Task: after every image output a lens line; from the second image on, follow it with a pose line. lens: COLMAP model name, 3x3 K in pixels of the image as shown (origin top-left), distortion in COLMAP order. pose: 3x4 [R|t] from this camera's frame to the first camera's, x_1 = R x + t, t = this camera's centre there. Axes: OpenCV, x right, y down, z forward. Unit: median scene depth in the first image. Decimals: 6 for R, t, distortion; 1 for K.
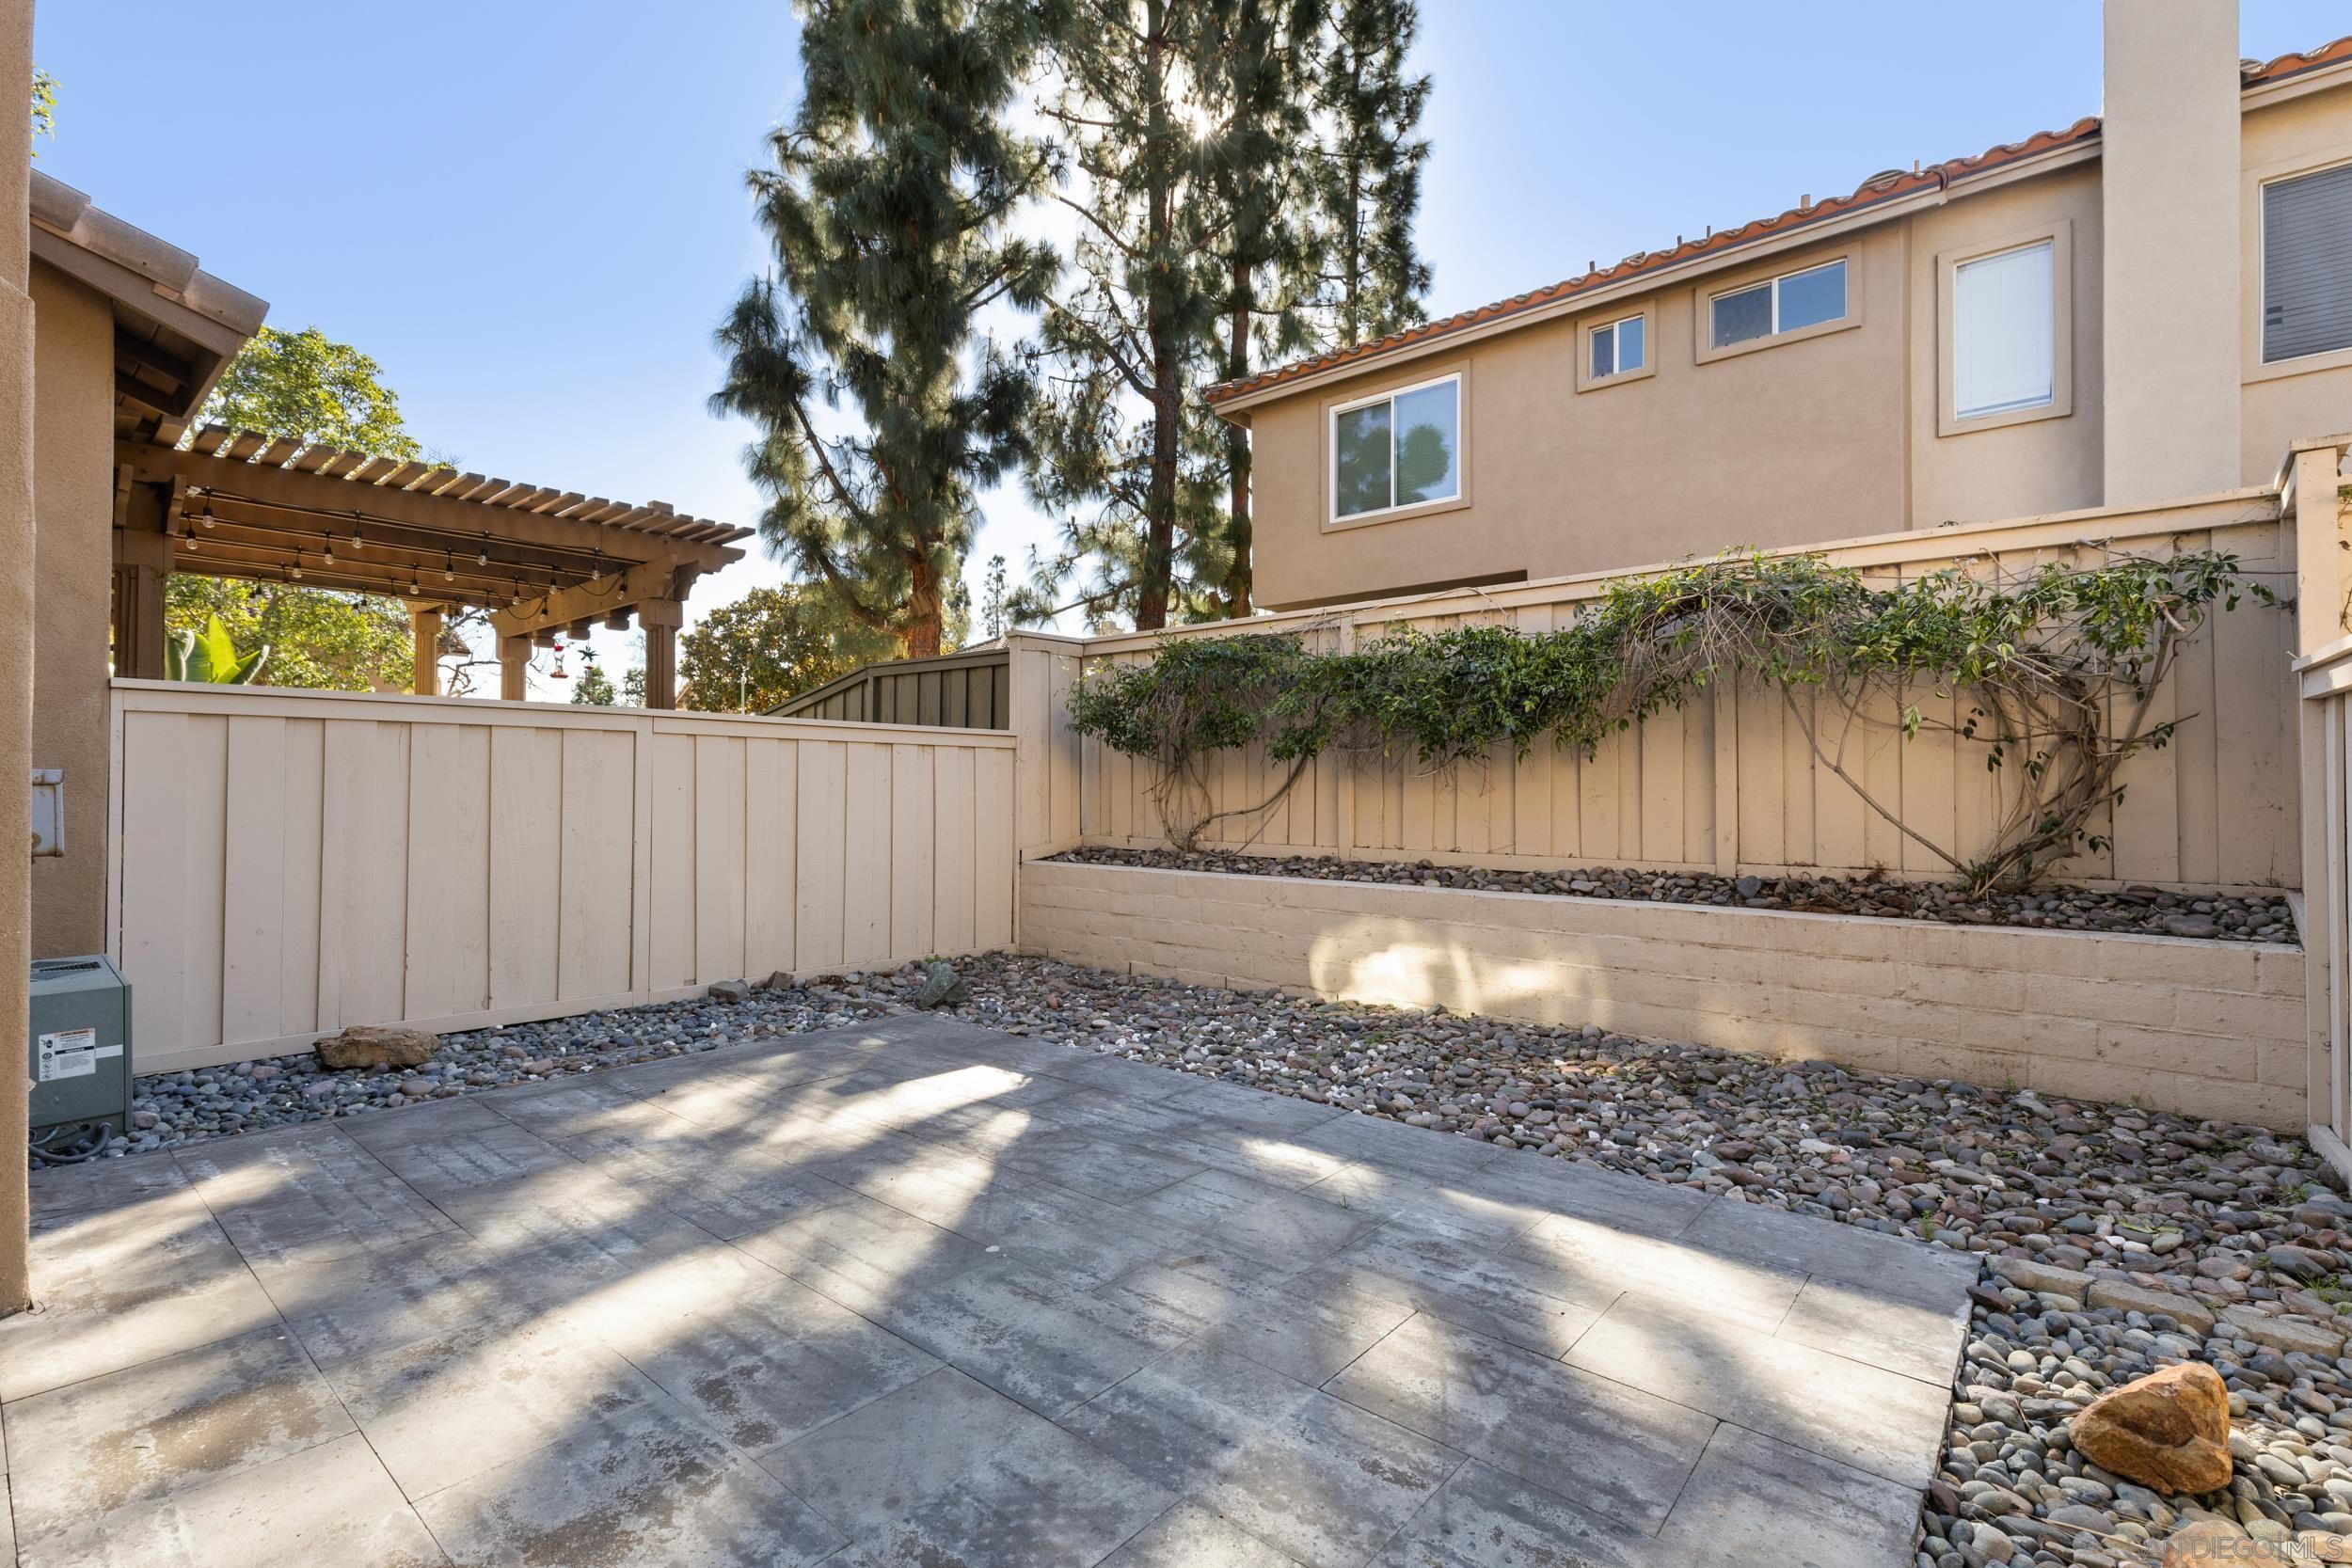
lens RADIAL K [[1072.6, 0, 1176.2], [0, 1072.6, 774.7], [0, 0, 1]] dist [0.002216, -0.000100]
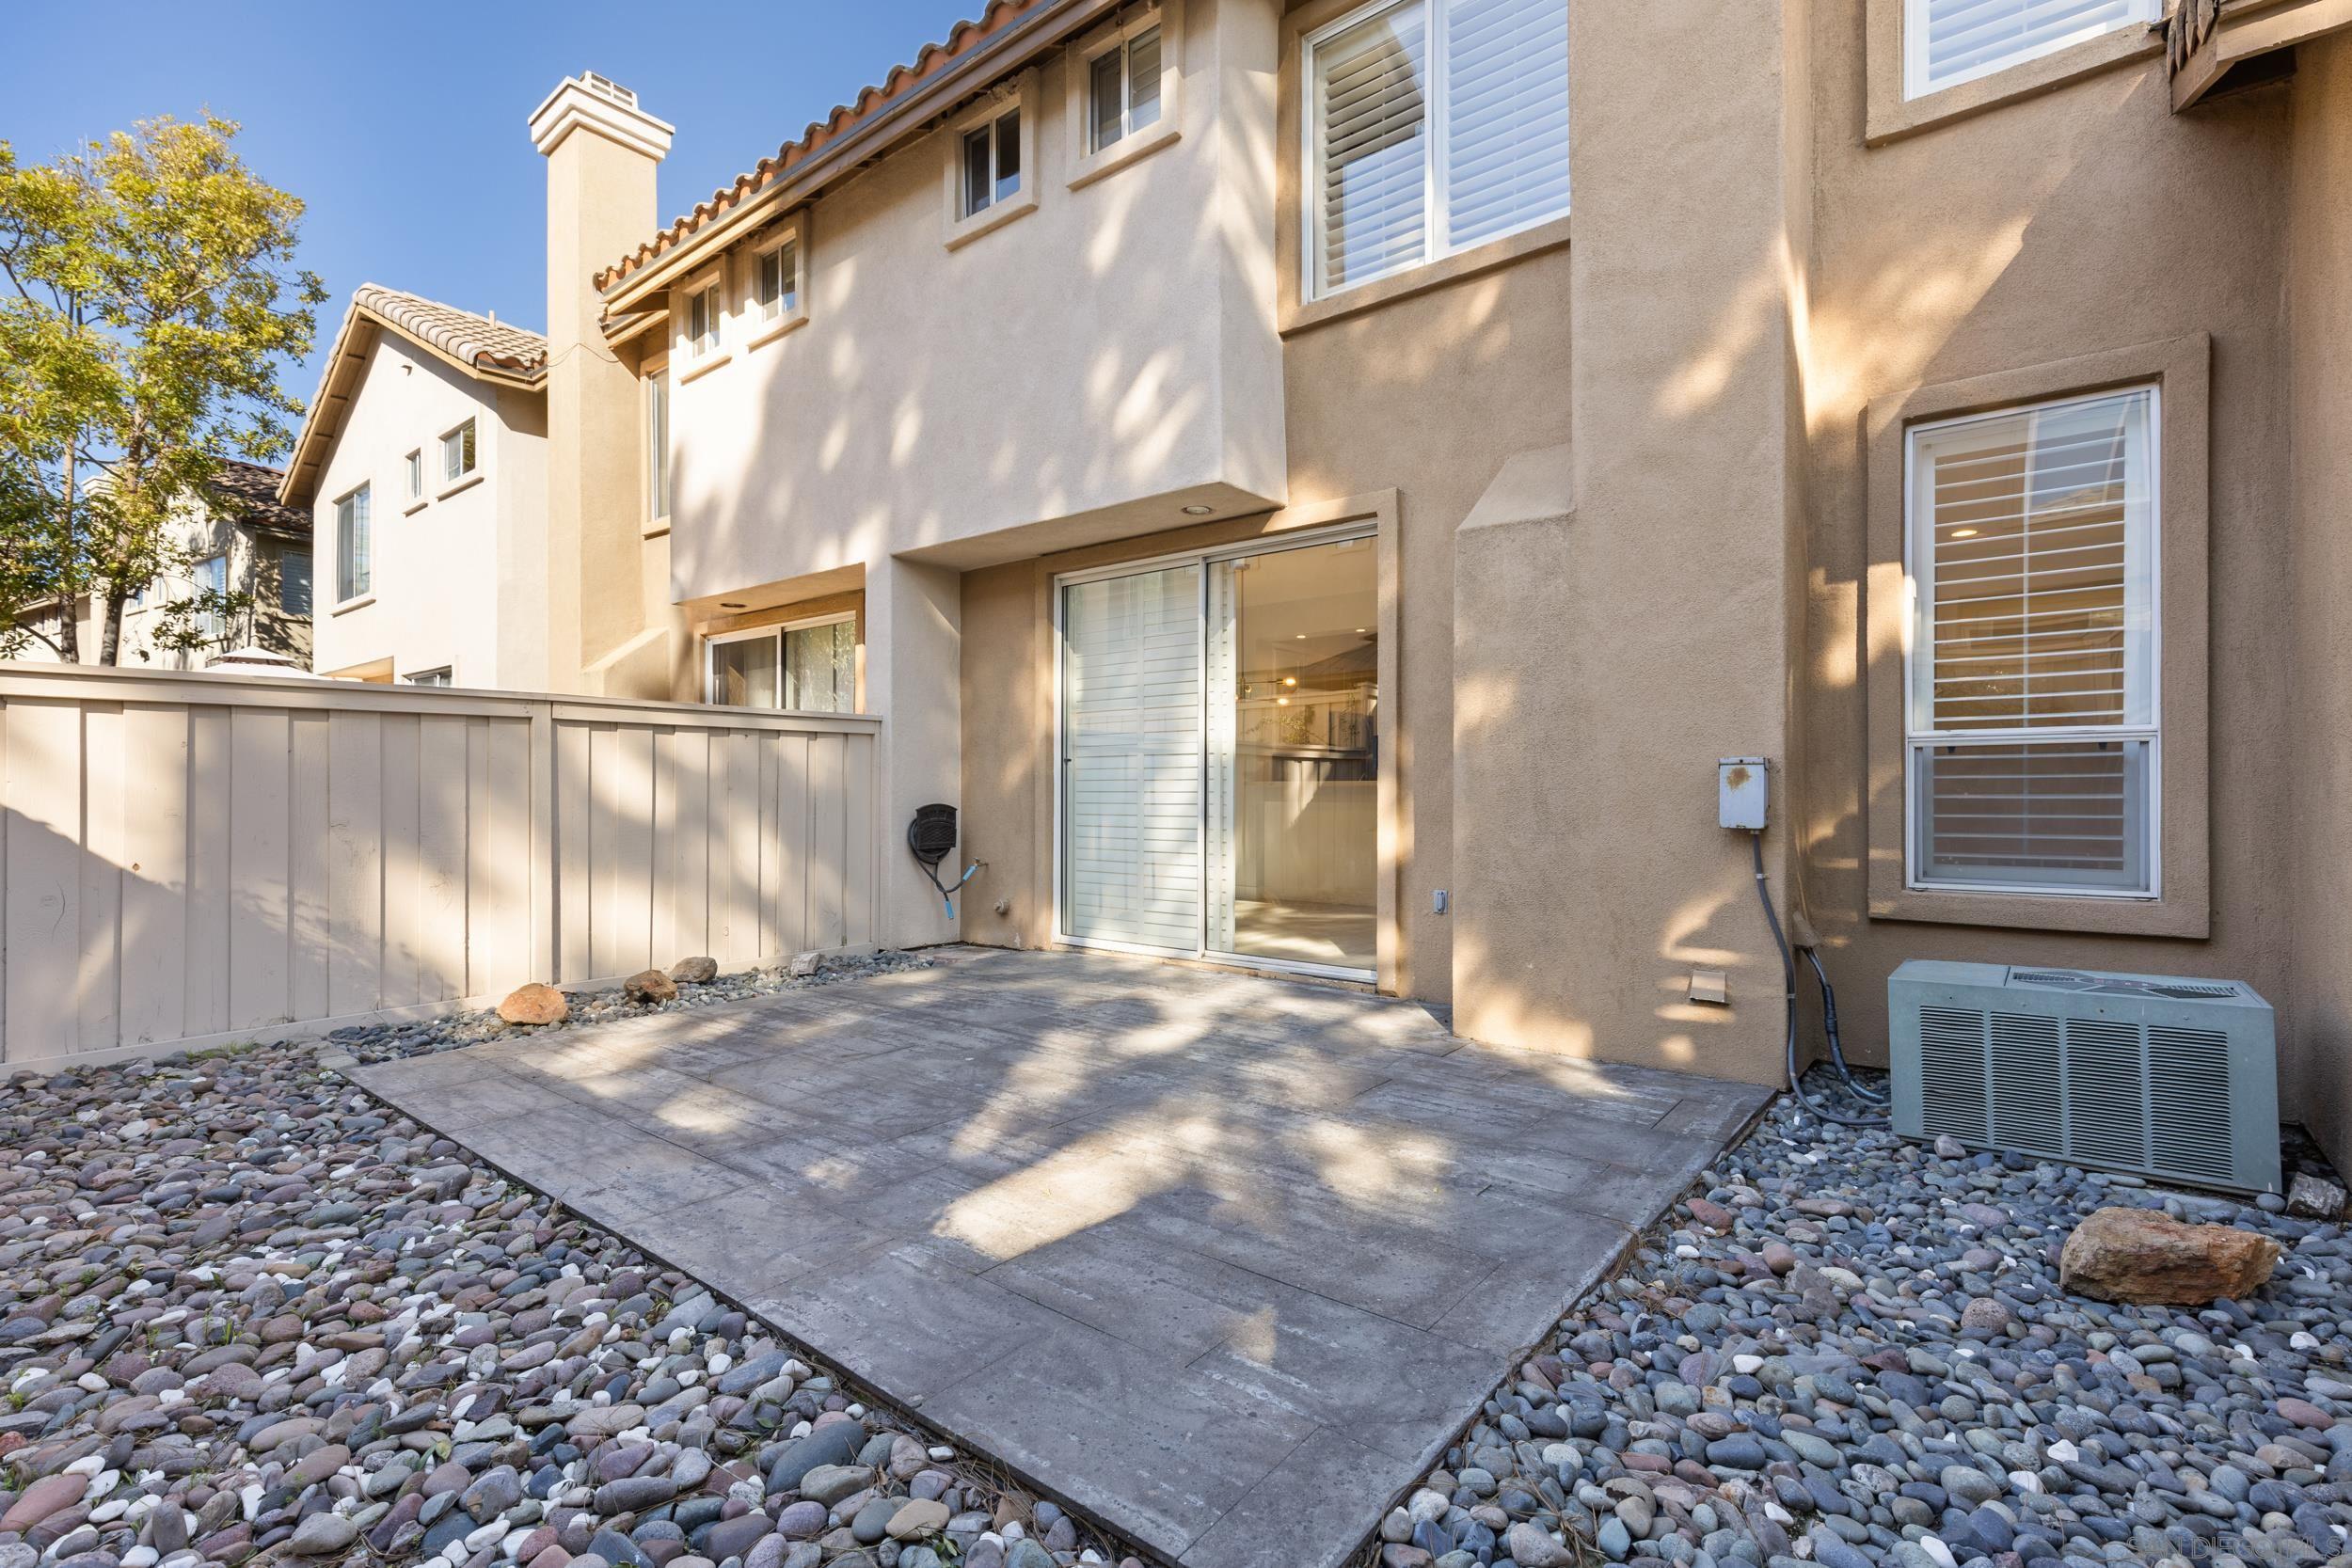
lens RADIAL K [[1072.6, 0, 1169.2], [0, 1072.6, 786.9], [0, 0, 1]] dist [0.002216, -0.000100]
pose [[-0.999973, 0.003511, -0.006436, -0.320630], [0.003592, 0.999914, -0.012632, 0.037083], [0.006391, -0.012655, -0.999900, 1.833646]]
